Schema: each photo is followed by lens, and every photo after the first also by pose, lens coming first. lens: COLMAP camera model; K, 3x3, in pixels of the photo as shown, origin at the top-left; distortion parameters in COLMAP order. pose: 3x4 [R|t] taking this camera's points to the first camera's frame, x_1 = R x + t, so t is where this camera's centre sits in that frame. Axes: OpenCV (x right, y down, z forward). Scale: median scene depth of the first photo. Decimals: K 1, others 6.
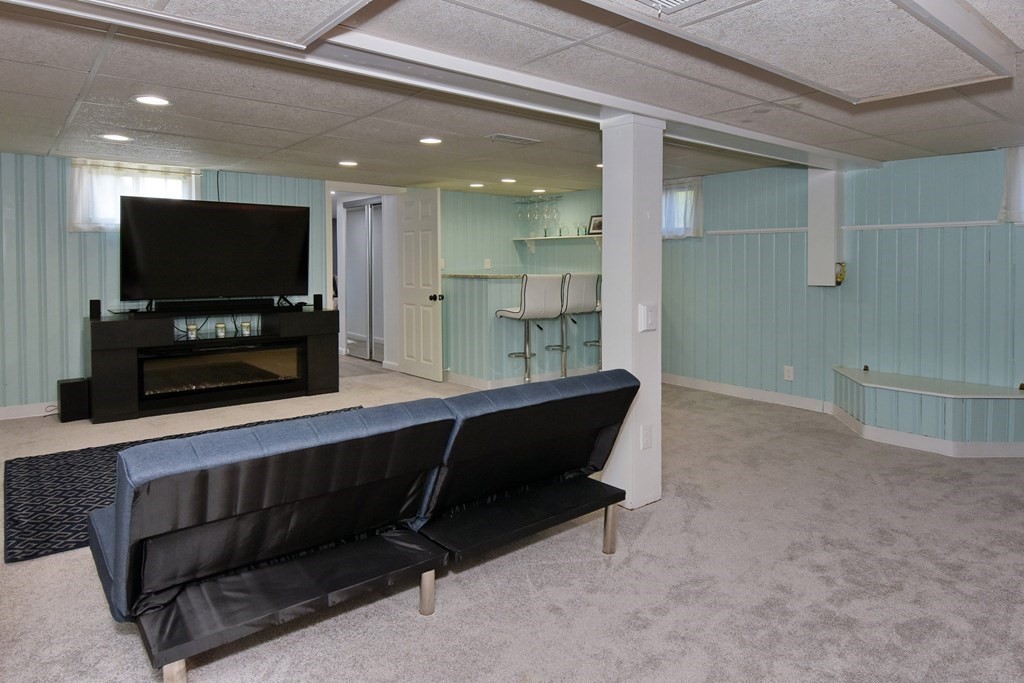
lens RADIAL K [[596.5, 0, 527.8], [0, 596.5, 283.5], [0, 0, 1]] dist [-0.004047, -0.004472]
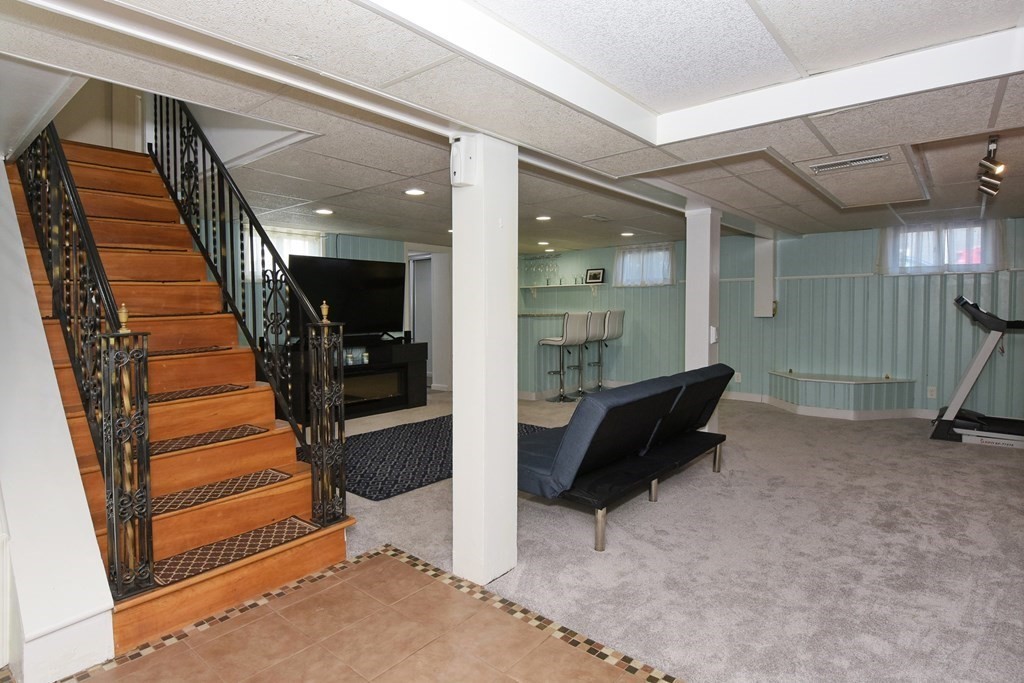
lens RADIAL K [[547.2, 0, 508.1], [0, 547.2, 336.3], [0, 0, 1]] dist [-0.010677, -0.000621]
pose [[0.979641, -0.023972, 0.199323, -0.408931], [0.021499, 0.999663, 0.014562, 0.018666], [-0.199605, -0.009980, 0.979826, -0.213980]]
